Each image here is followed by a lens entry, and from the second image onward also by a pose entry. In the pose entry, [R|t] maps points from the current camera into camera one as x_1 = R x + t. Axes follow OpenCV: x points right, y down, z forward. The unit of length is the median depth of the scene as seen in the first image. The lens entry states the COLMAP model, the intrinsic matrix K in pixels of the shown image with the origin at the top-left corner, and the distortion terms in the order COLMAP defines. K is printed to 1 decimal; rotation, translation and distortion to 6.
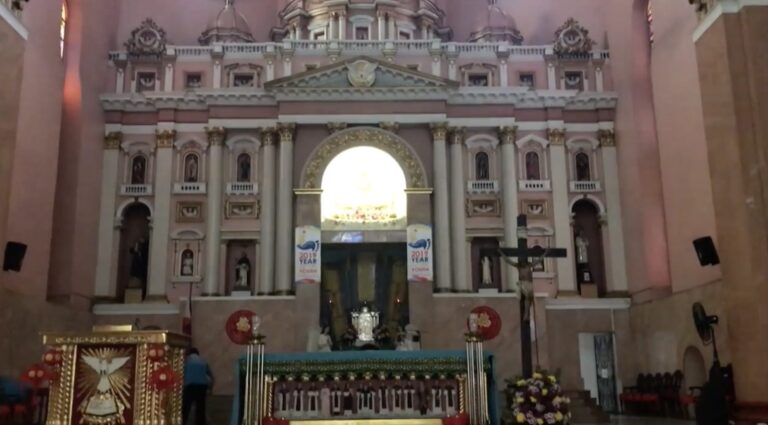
lens RADIAL K [[738.5, 0, 383.0], [0, 738.5, 211.7], [0, 0, 1]] dist [0.065134, 0.000000]
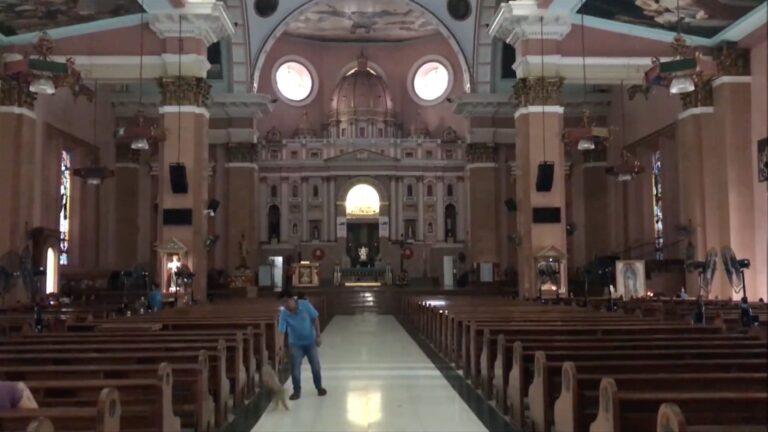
lens RADIAL K [[751.4, 0, 384.1], [0, 751.4, 216.1], [0, 0, 1]] dist [0.003892, 0.000000]
pose [[0.999982, 0.005909, -0.001090, 0.050248], [-0.005672, 0.988157, 0.153343, -0.373962], [0.001984, -0.153334, 0.988172, -1.566276]]
